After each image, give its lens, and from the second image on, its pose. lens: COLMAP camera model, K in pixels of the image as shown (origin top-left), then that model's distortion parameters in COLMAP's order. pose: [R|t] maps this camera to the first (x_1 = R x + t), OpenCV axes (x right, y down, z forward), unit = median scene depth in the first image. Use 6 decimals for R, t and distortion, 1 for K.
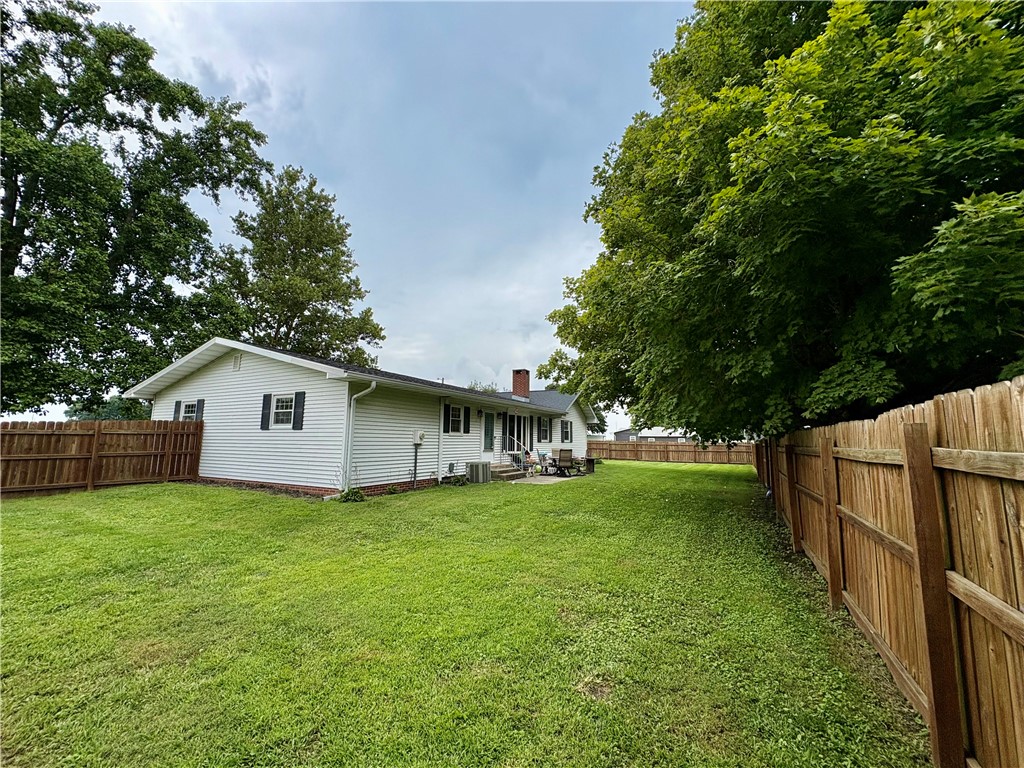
lens RADIAL K [[413.8, 0, 512.0], [0, 413.8, 384.0], [0, 0, 1]] dist [-0.000718, 0.000199]
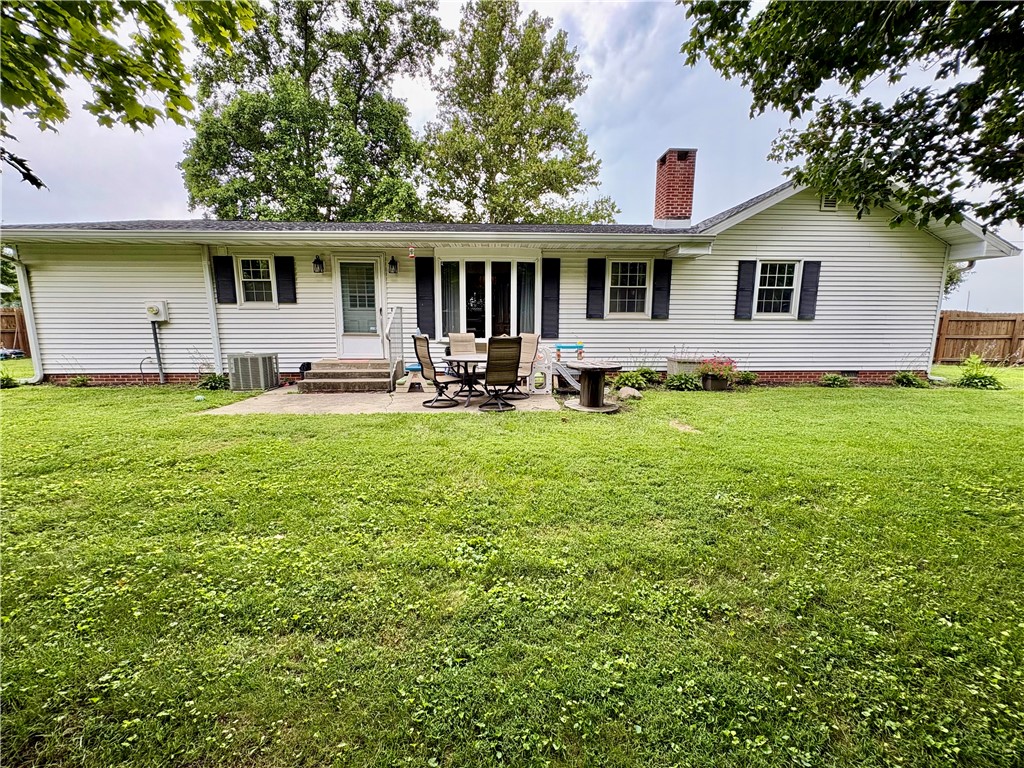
lens RADIAL K [[413.8, 0, 512.0], [0, 413.8, 384.0], [0, 0, 1]] dist [-0.000718, 0.000199]
pose [[0.525799, 0.123127, -0.841651, 0.574391], [0.121080, 0.968558, 0.217334, 0.145887], [0.841947, -0.216181, 0.494358, 0.984462]]
